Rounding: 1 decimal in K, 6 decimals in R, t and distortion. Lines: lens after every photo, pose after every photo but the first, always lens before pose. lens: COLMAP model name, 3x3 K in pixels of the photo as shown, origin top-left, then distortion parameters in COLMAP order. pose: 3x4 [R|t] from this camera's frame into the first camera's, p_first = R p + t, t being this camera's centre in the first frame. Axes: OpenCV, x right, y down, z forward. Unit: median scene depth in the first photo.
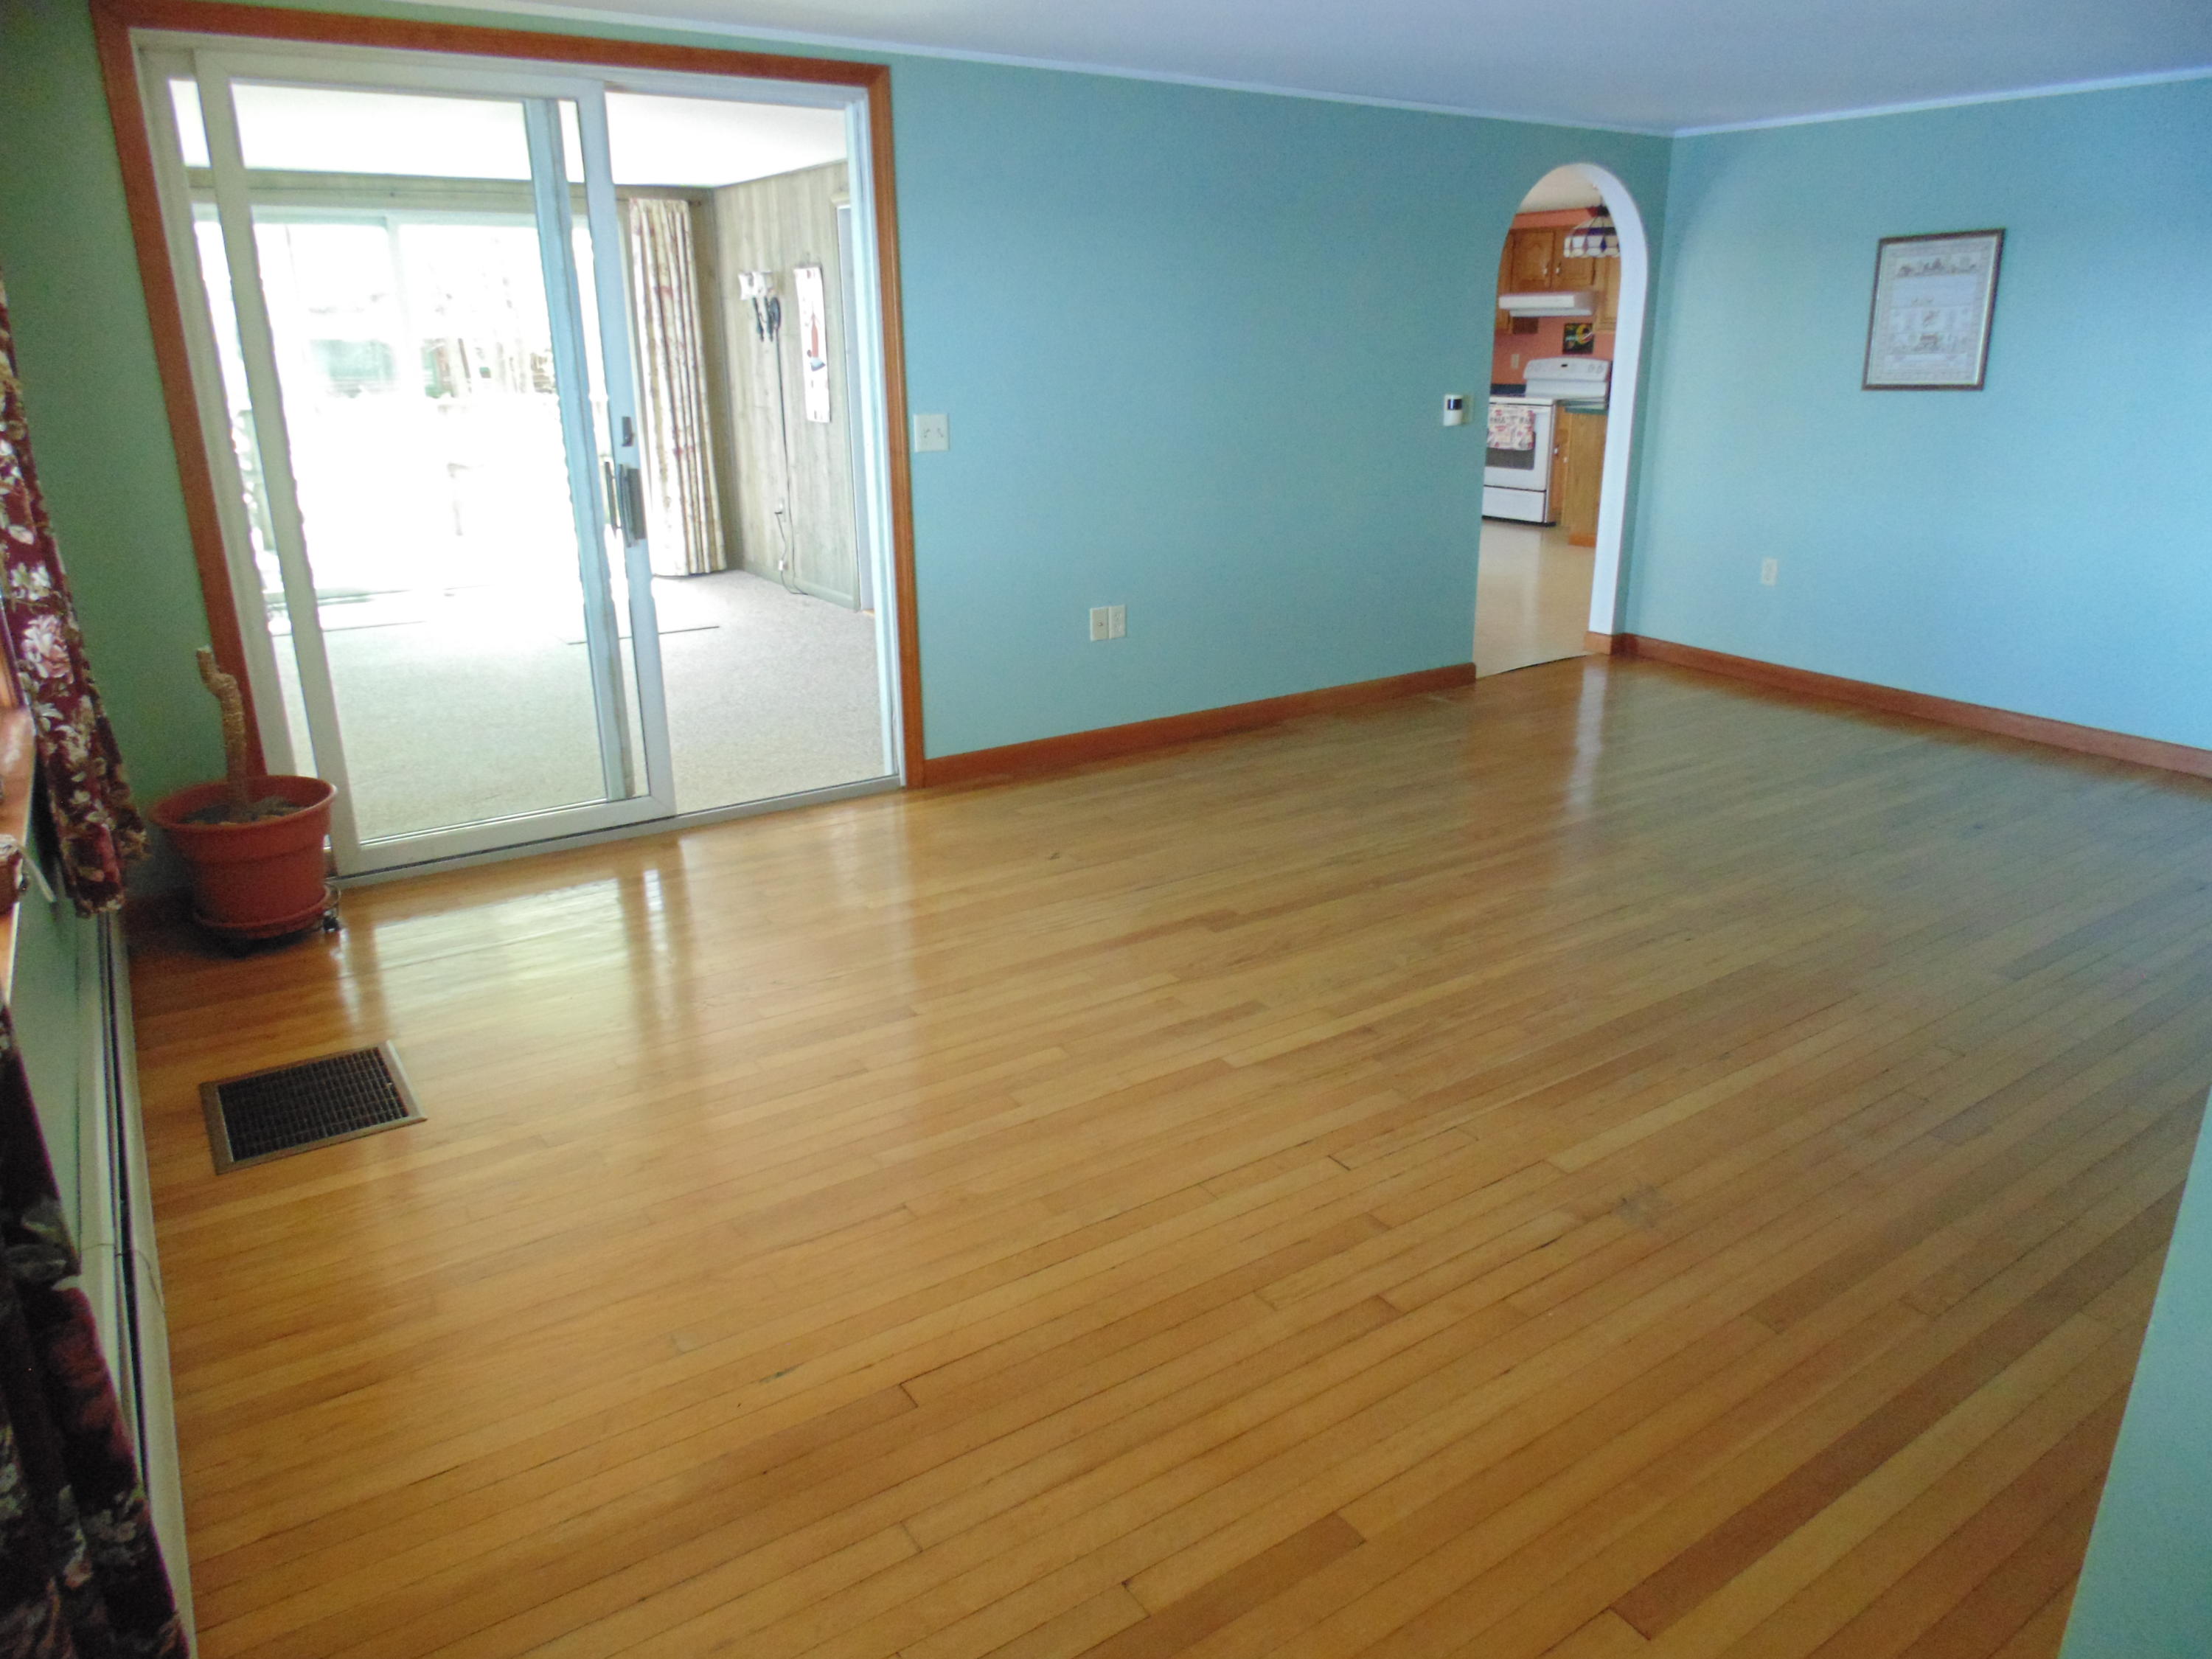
lens RADIAL K [[1478.6, 0, 1108.4], [0, 1478.6, 818.8], [0, 0, 1]] dist [-0.010952, -0.002292]
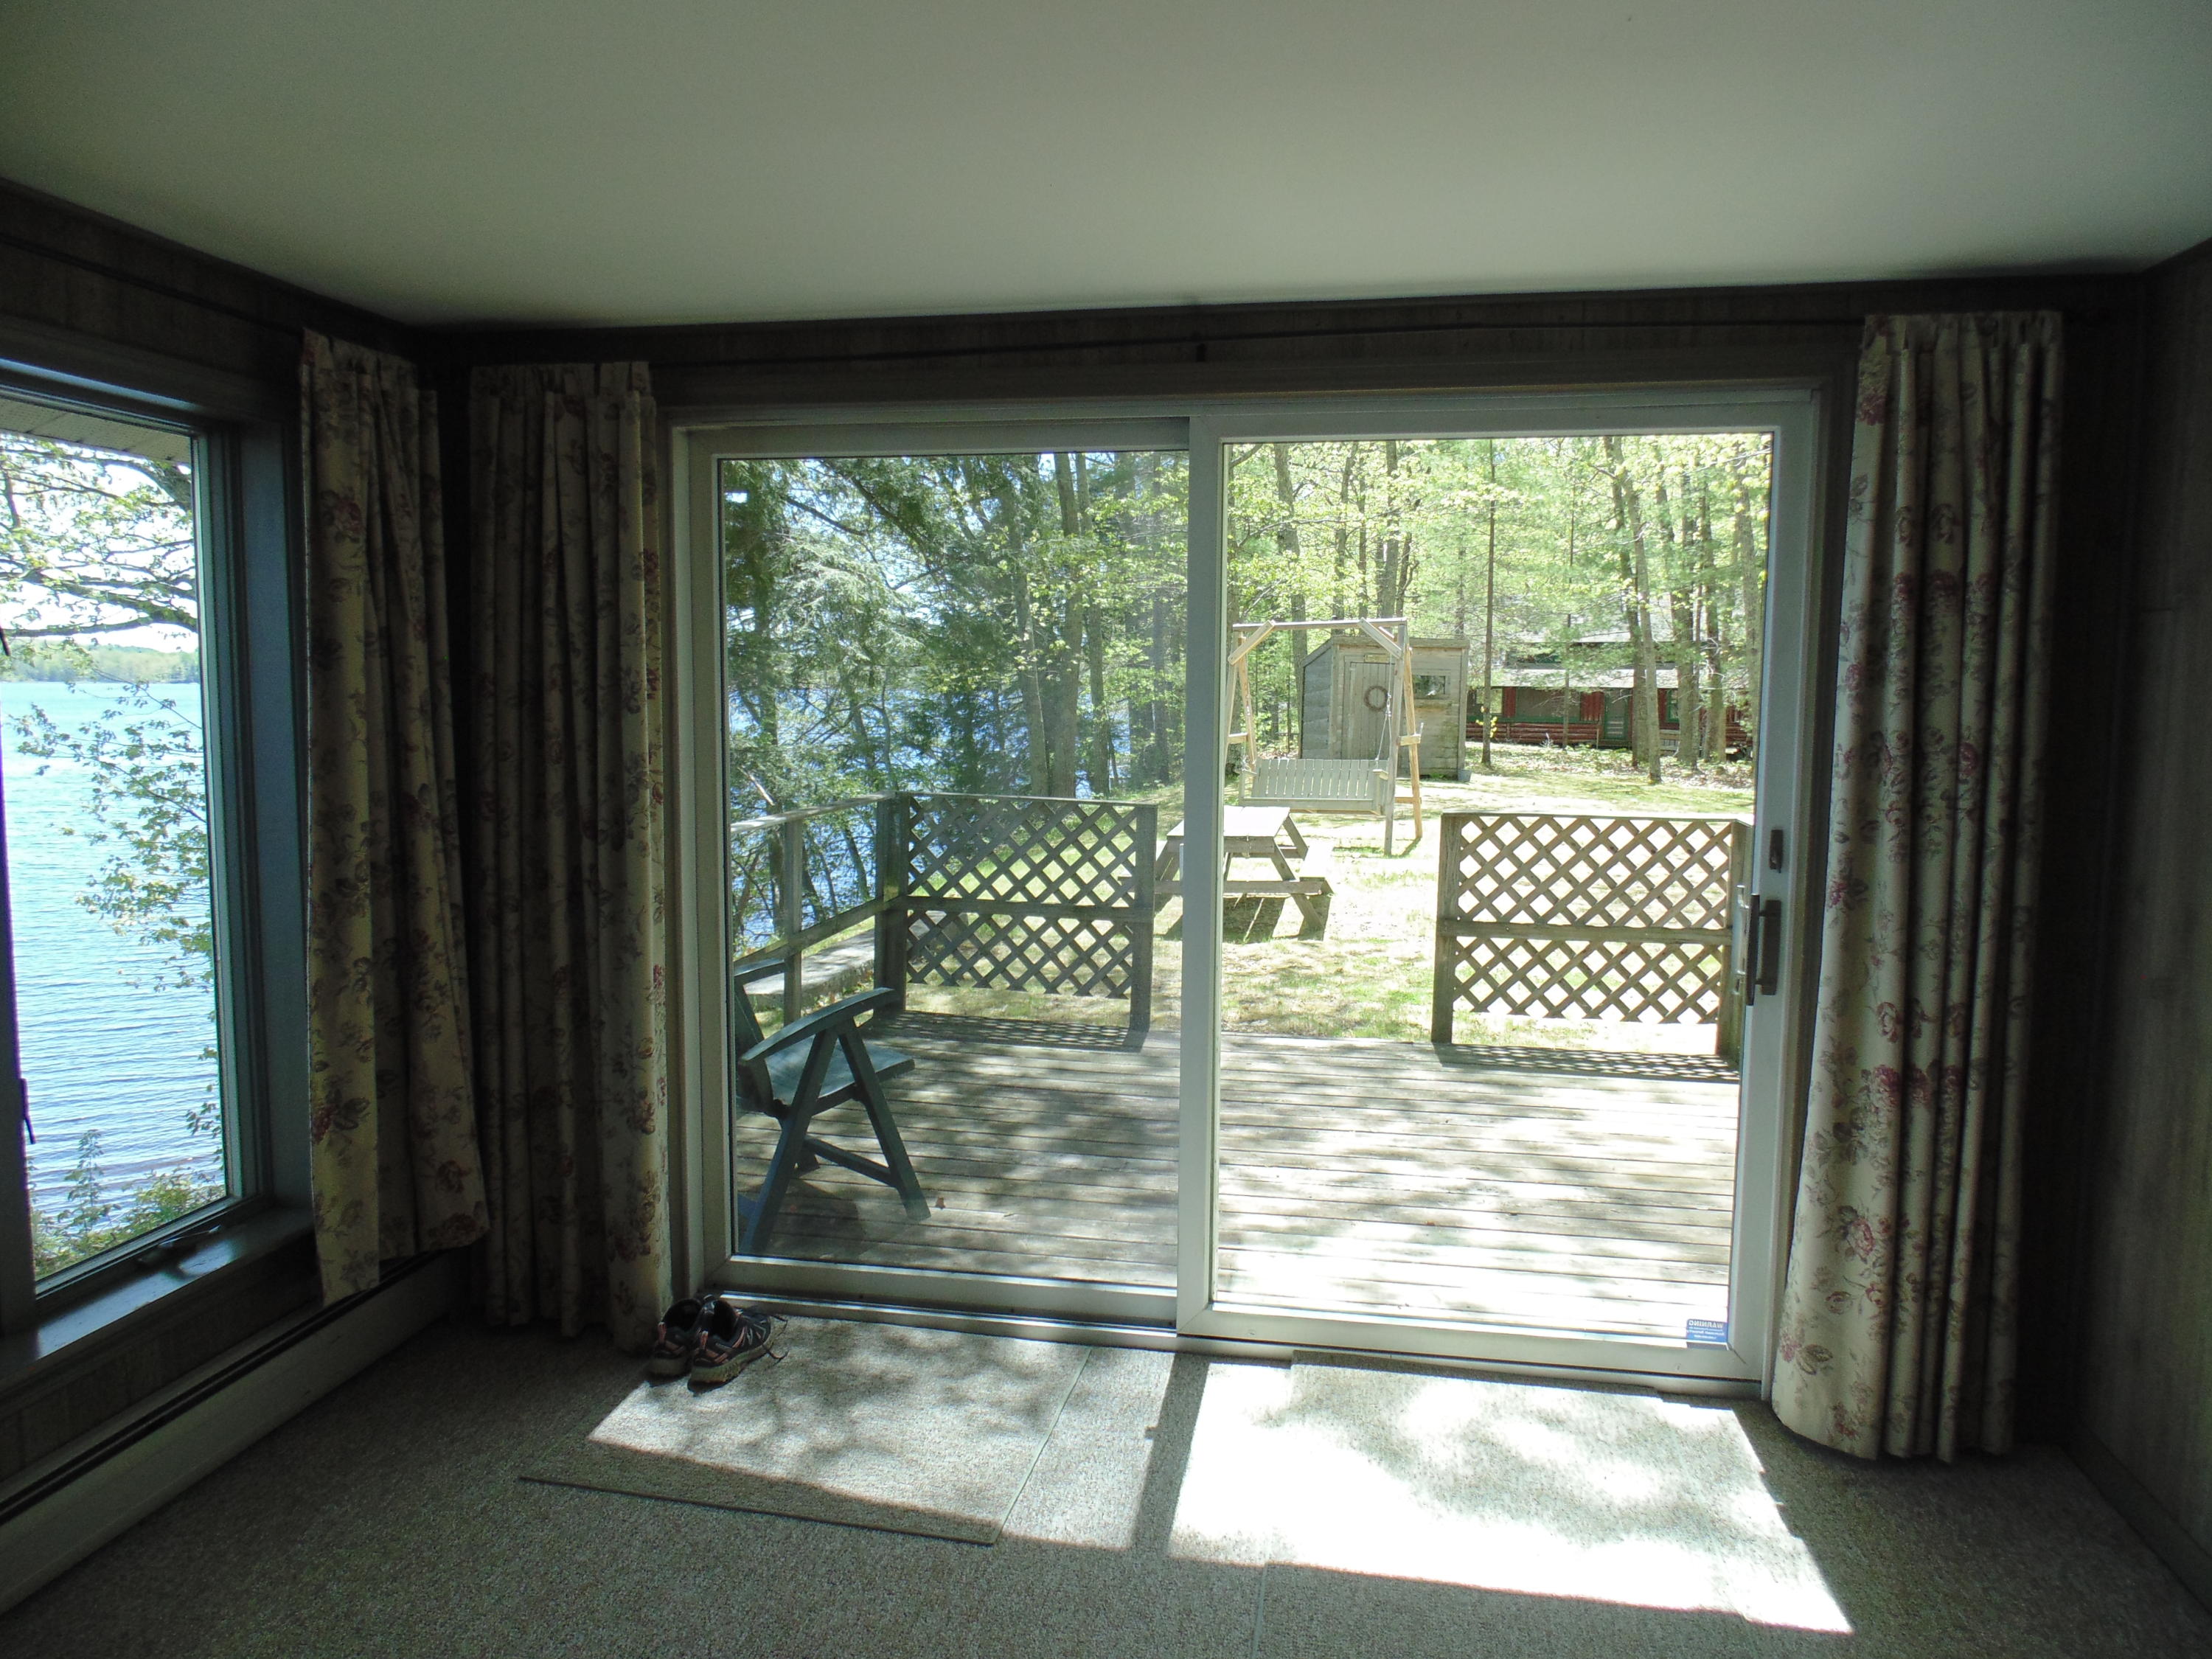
lens RADIAL K [[1478.6, 0, 1112.1], [0, 1478.6, 823.4], [0, 0, 1]] dist [-0.010952, -0.002292]
pose [[0.718668, 0.078584, -0.690899, -0.205343], [-0.227955, 0.965311, -0.127320, -0.227568], [0.656927, 0.248995, 0.711652, 0.668407]]
